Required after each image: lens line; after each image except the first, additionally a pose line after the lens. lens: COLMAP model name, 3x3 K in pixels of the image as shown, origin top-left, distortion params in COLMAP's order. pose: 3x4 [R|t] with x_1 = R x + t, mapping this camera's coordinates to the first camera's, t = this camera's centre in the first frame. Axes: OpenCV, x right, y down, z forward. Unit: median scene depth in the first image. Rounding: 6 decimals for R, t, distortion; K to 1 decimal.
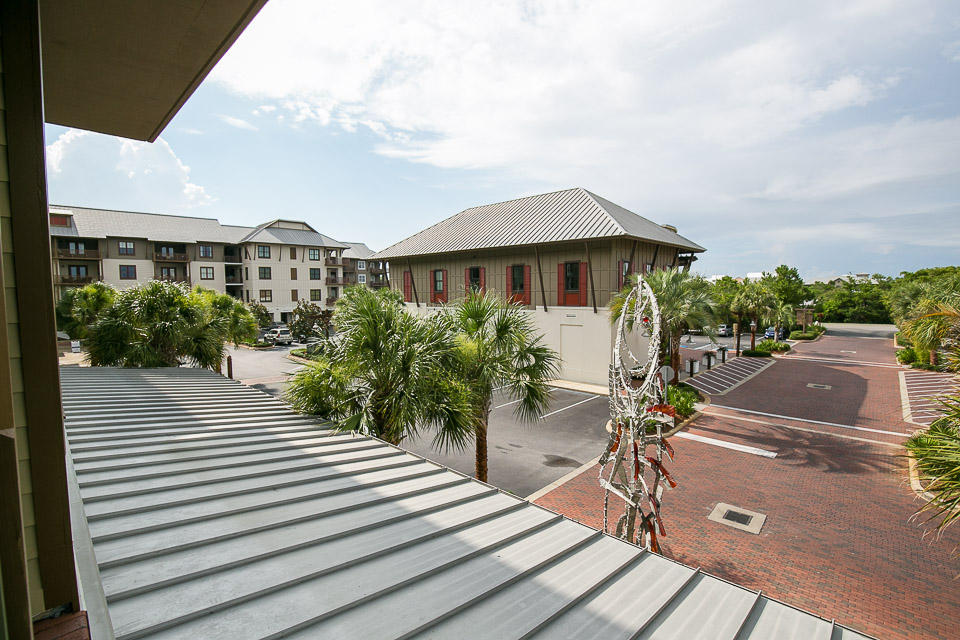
lens RADIAL K [[441.2, 0, 484.1], [0, 441.2, 321.9], [0, 0, 1]] dist [-0.035166, 0.007976]
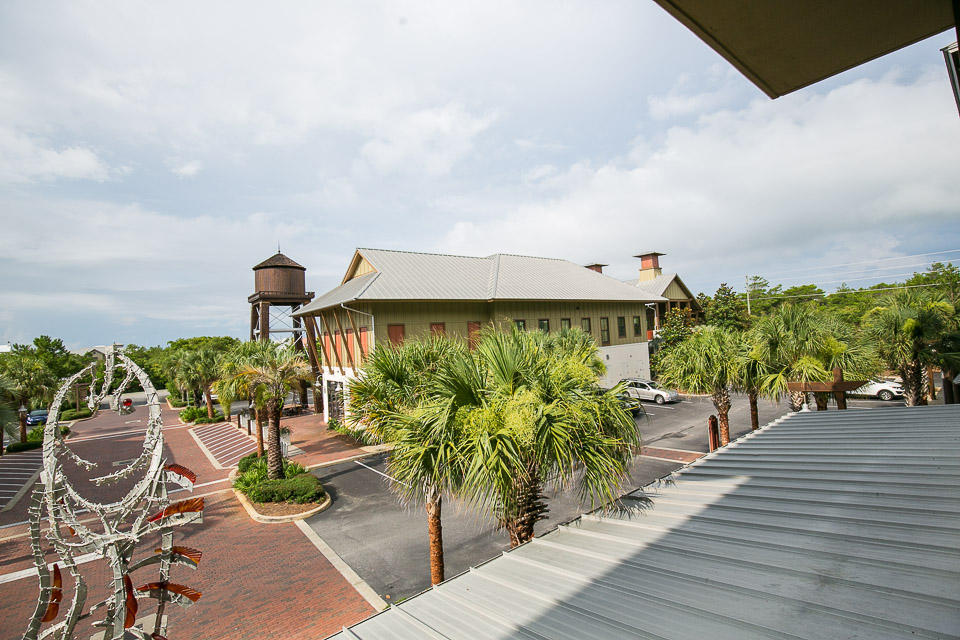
lens RADIAL K [[441.2, 0, 484.9], [0, 441.2, 318.9], [0, 0, 1]] dist [-0.035166, 0.007976]
pose [[0.125660, 0.040606, 0.991242, -0.087637], [0.128813, 0.990036, -0.056886, -0.007717], [-0.983675, 0.134834, 0.119177, 0.081750]]
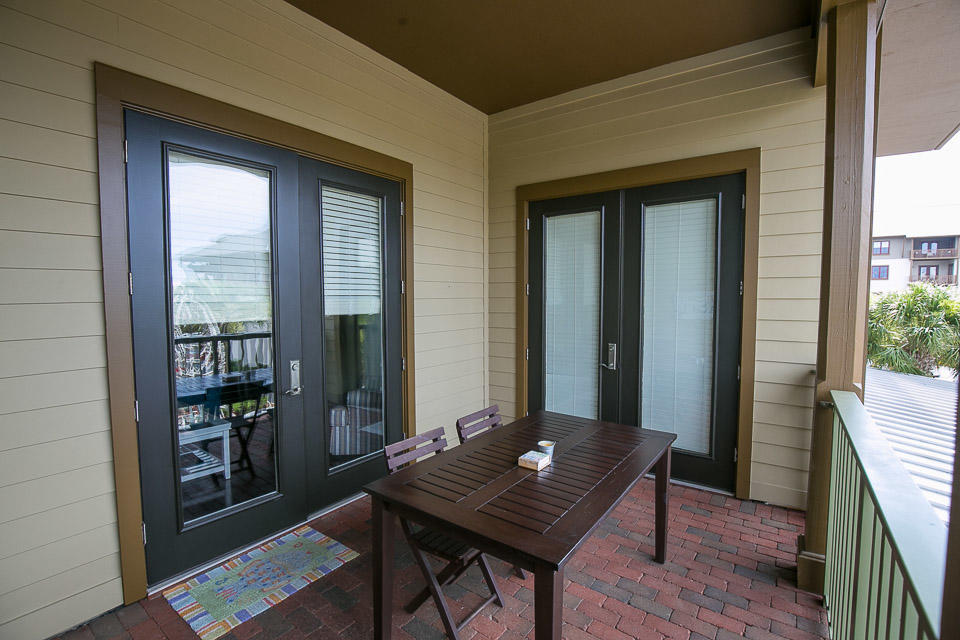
lens RADIAL K [[441.2, 0, 483.7], [0, 441.2, 323.1], [0, 0, 1]] dist [-0.035166, 0.007976]
pose [[0.147171, 0.075550, -0.986222, 0.016360], [-0.072984, 0.995190, 0.065346, -0.000165], [0.986415, 0.062361, 0.151977, -0.036453]]
